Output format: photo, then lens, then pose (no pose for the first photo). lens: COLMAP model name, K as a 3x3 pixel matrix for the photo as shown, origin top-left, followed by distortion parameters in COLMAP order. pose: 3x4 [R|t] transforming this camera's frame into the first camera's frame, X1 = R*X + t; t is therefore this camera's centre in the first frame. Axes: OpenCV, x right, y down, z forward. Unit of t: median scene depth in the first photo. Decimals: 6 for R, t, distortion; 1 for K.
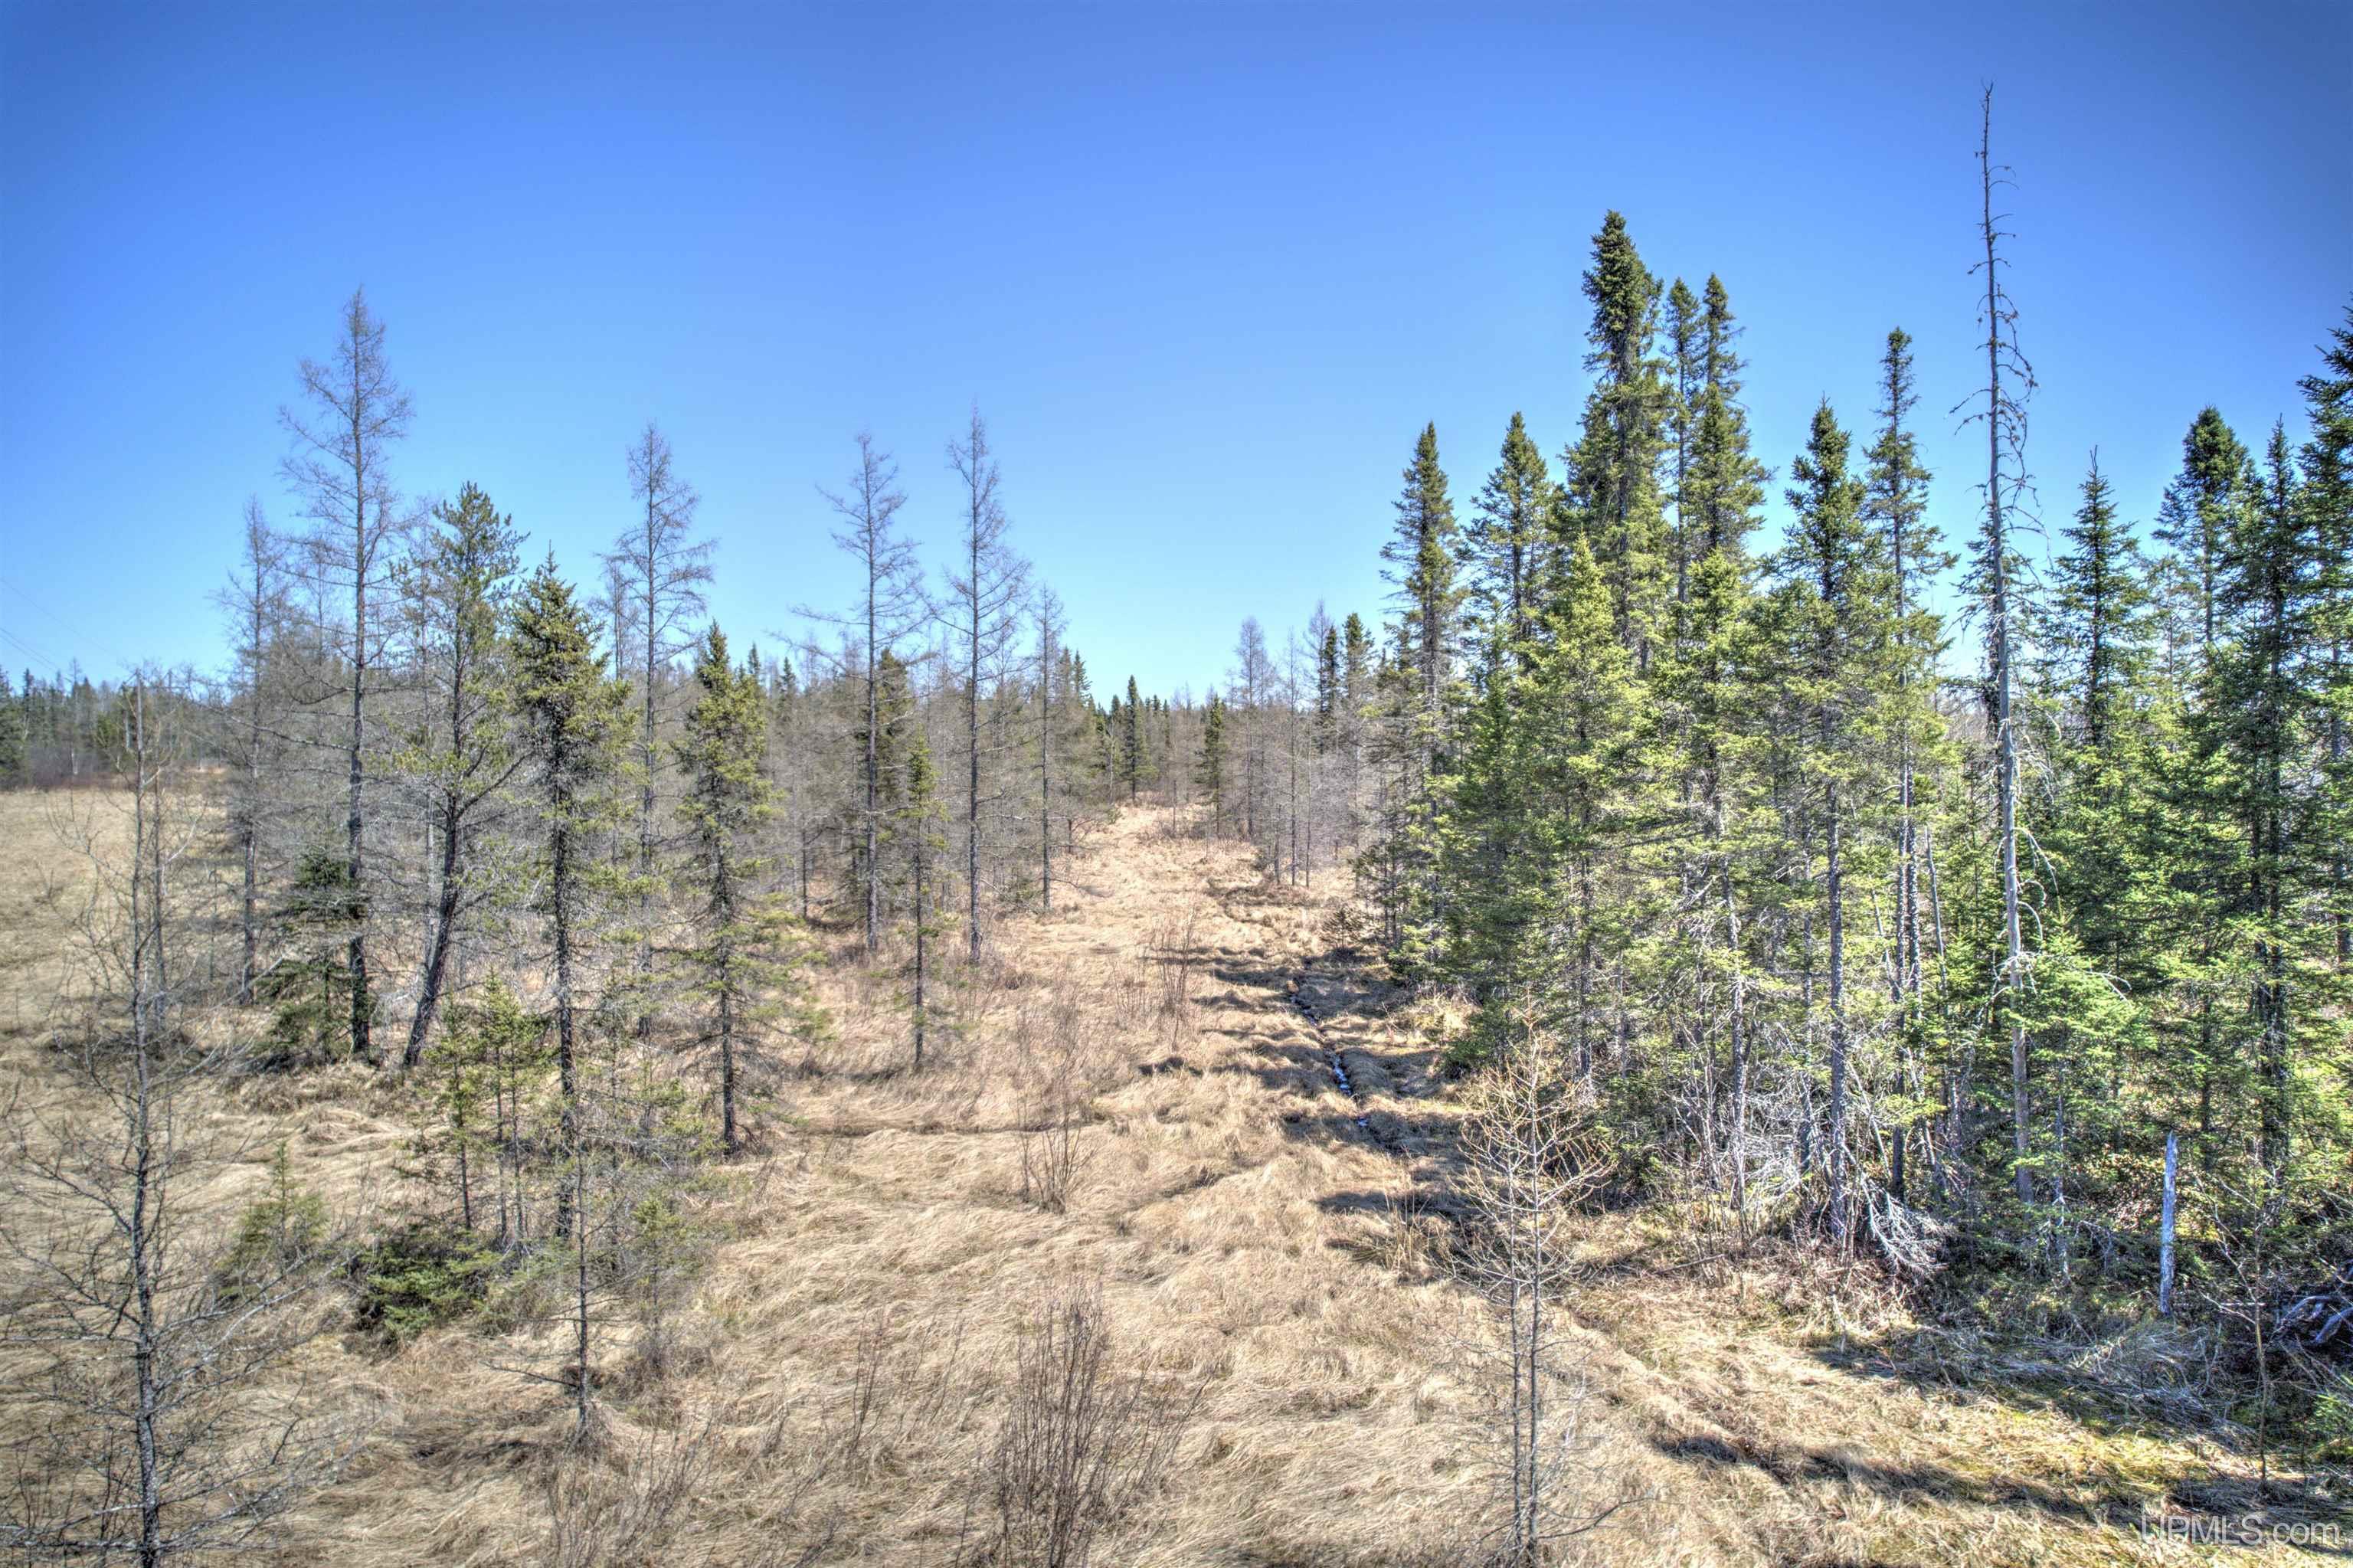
lens RADIAL K [[1522.6, 0, 1165.4], [0, 1522.6, 771.2], [0, 0, 1]] dist [-0.075561, 0.071140]
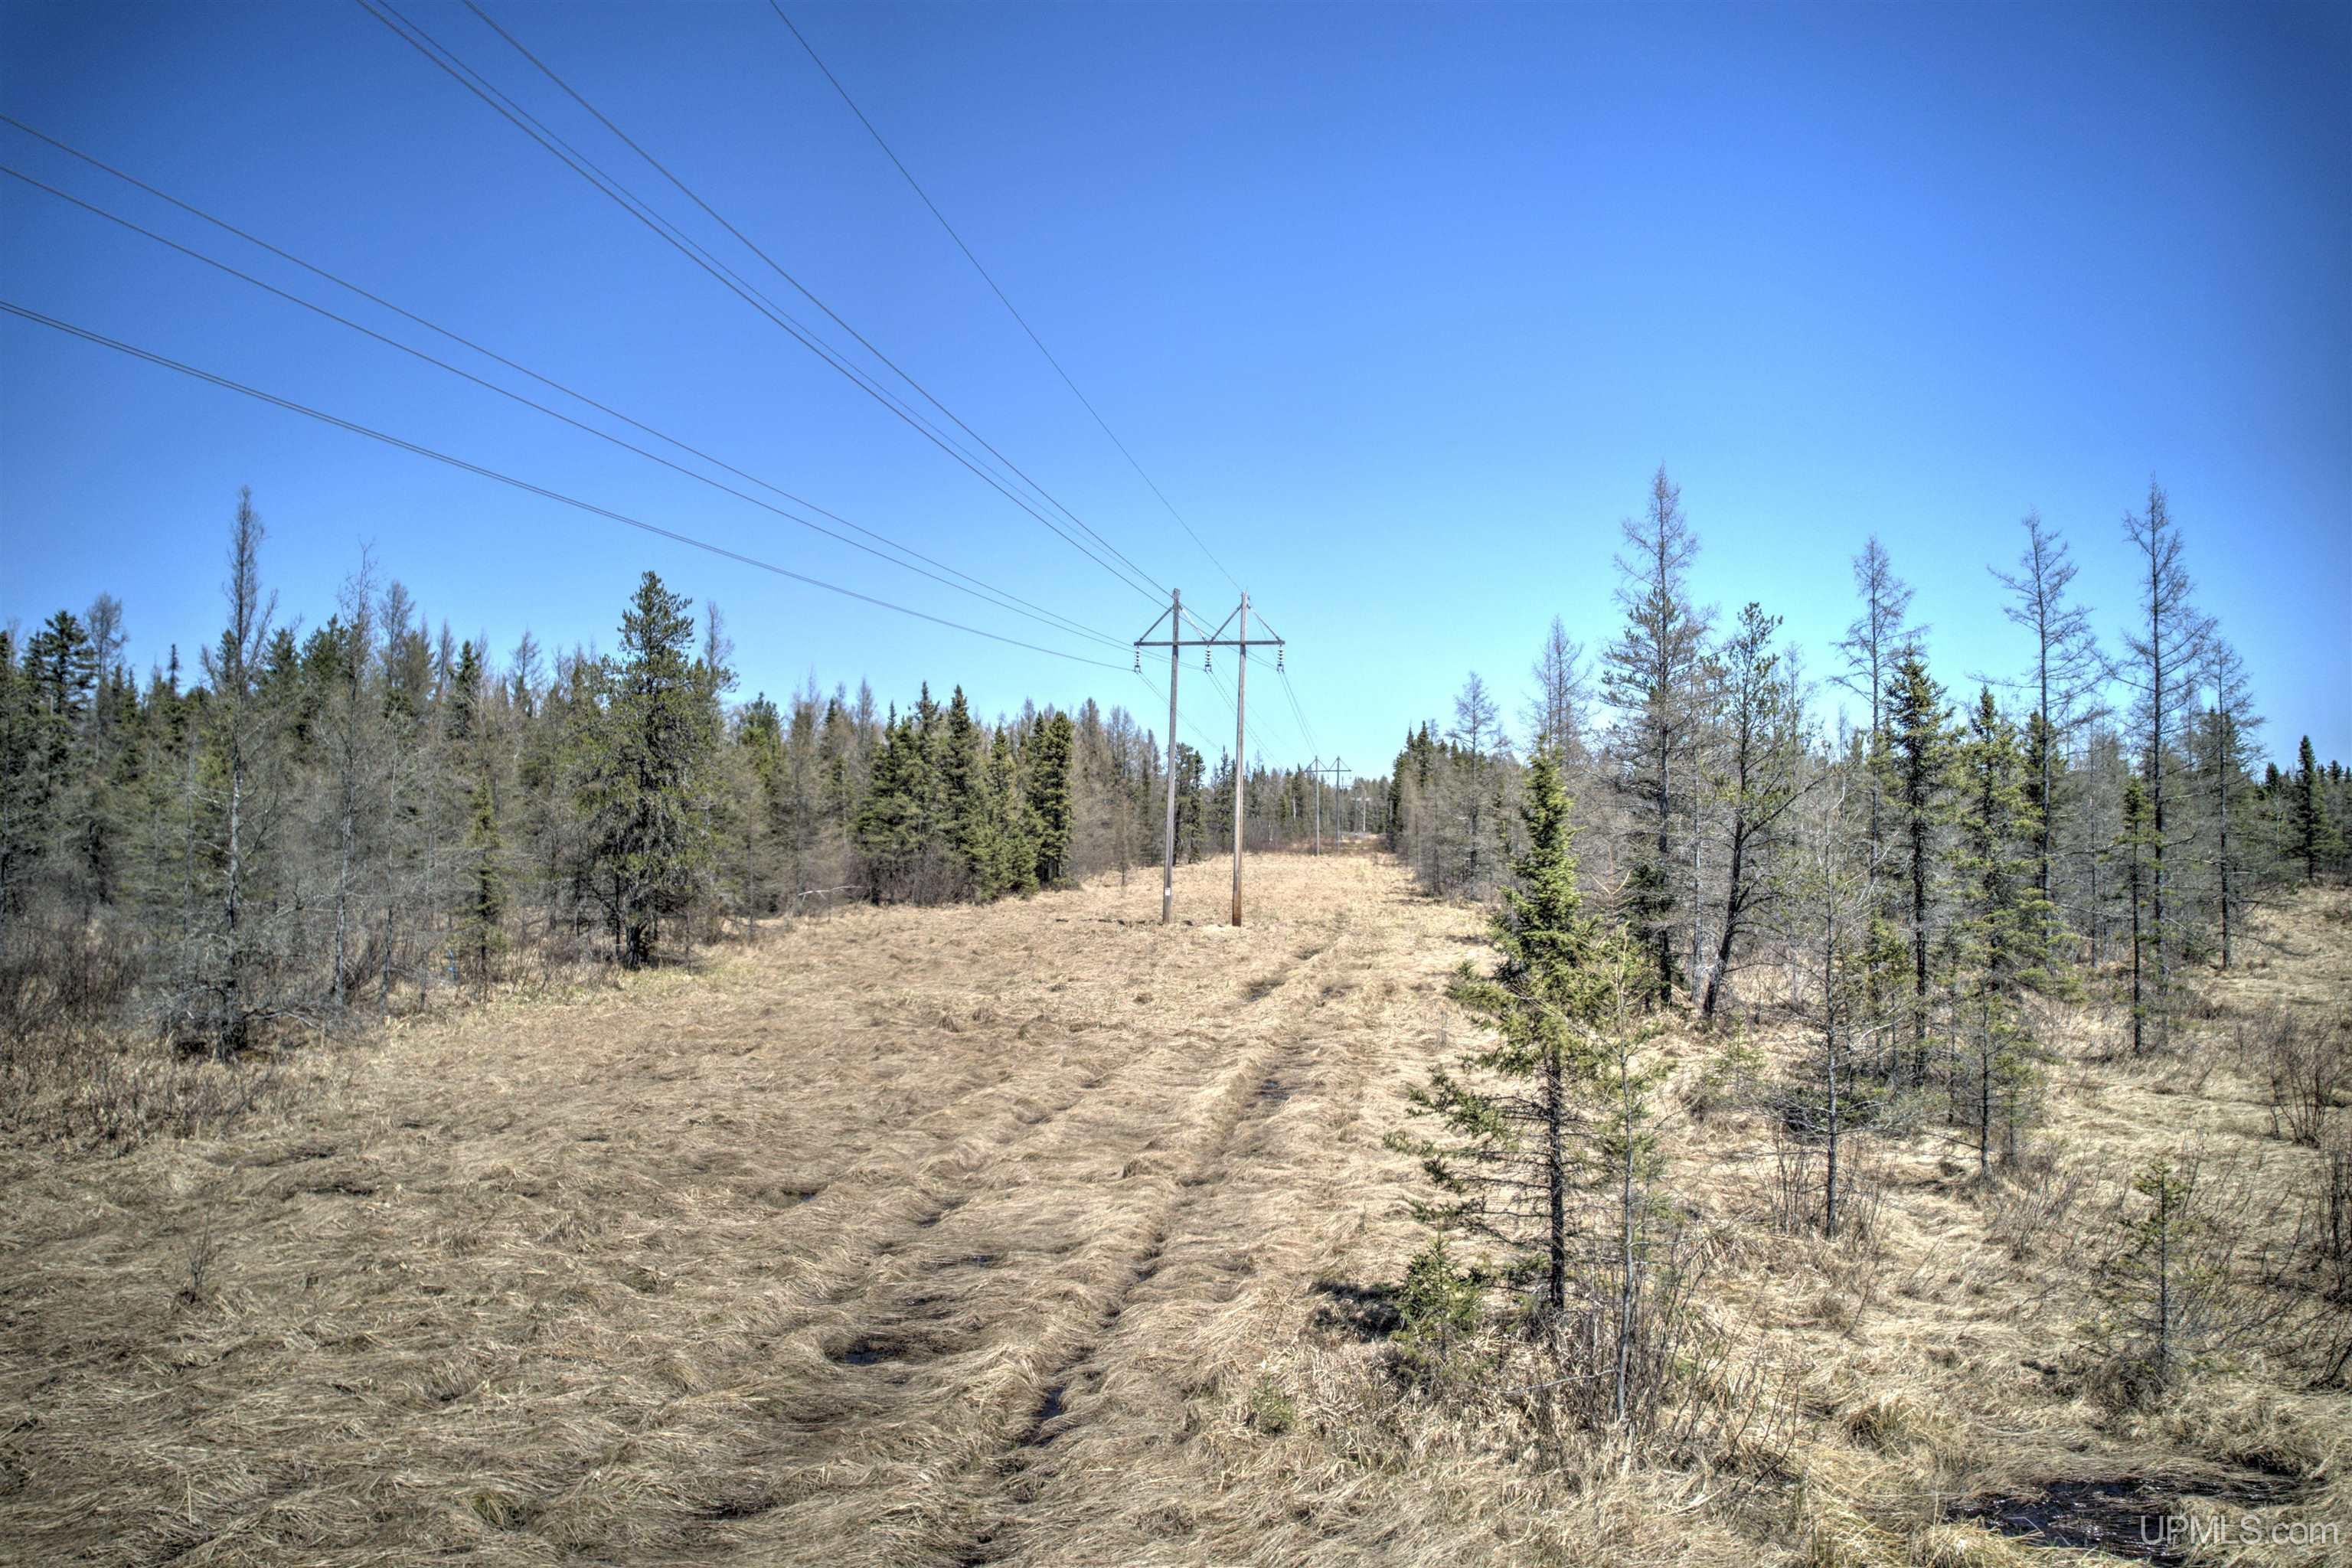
lens RADIAL K [[1521.9, 0, 1160.7], [0, 1521.9, 776.5], [0, 0, 1]] dist [-0.075561, 0.071140]
pose [[0.783404, -0.018116, -0.621249, -0.023500], [-0.012866, 0.998888, -0.045352, 0.029705], [0.621380, 0.043522, 0.782300, -0.285040]]
